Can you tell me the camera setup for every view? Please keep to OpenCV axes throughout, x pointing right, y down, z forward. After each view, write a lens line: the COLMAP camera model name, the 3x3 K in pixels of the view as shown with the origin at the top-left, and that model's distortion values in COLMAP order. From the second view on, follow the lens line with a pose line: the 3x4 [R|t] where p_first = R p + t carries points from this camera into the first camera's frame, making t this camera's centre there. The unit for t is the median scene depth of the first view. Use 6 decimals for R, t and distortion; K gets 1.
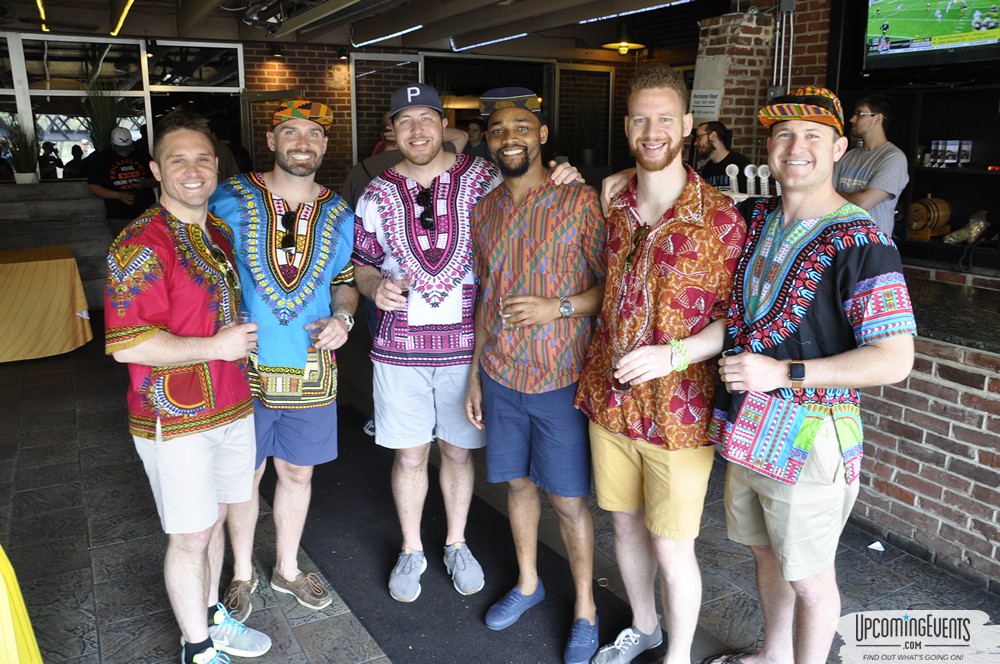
lens RADIAL K [[769.6, 0, 487.7], [0, 769.6, 335.2], [0, 0, 1]] dist [-0.122248, 0.085631]
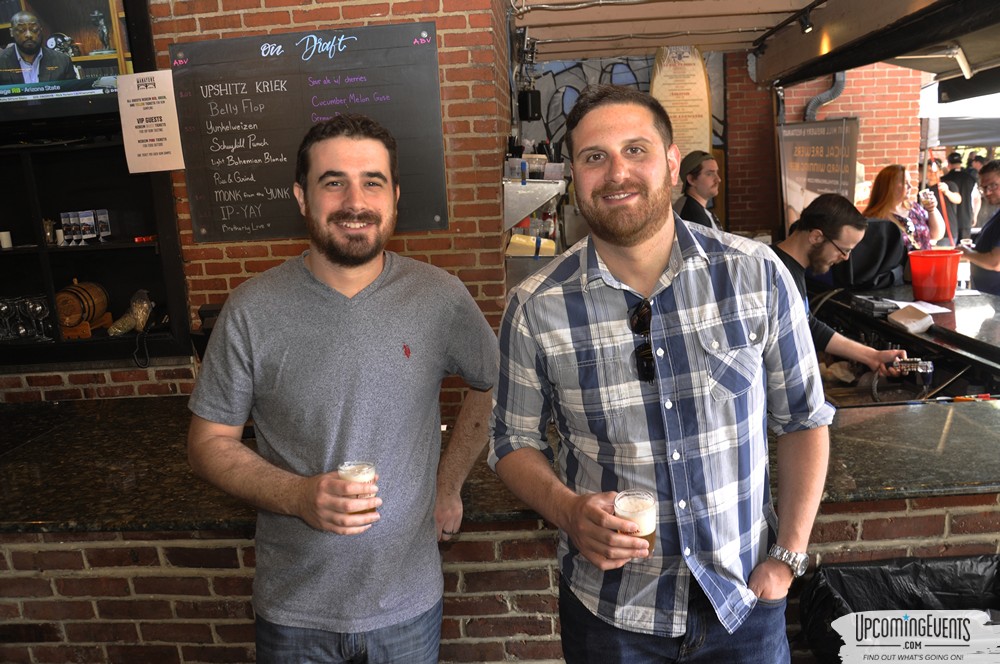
lens RADIAL K [[769.6, 0, 487.7], [0, 769.6, 335.2], [0, 0, 1]] dist [-0.122248, 0.085631]
pose [[0.507476, -0.195067, 0.839296, 0.142997], [0.273490, 0.960137, 0.057788, -0.060398], [-0.817111, 0.200213, 0.540596, 0.230199]]
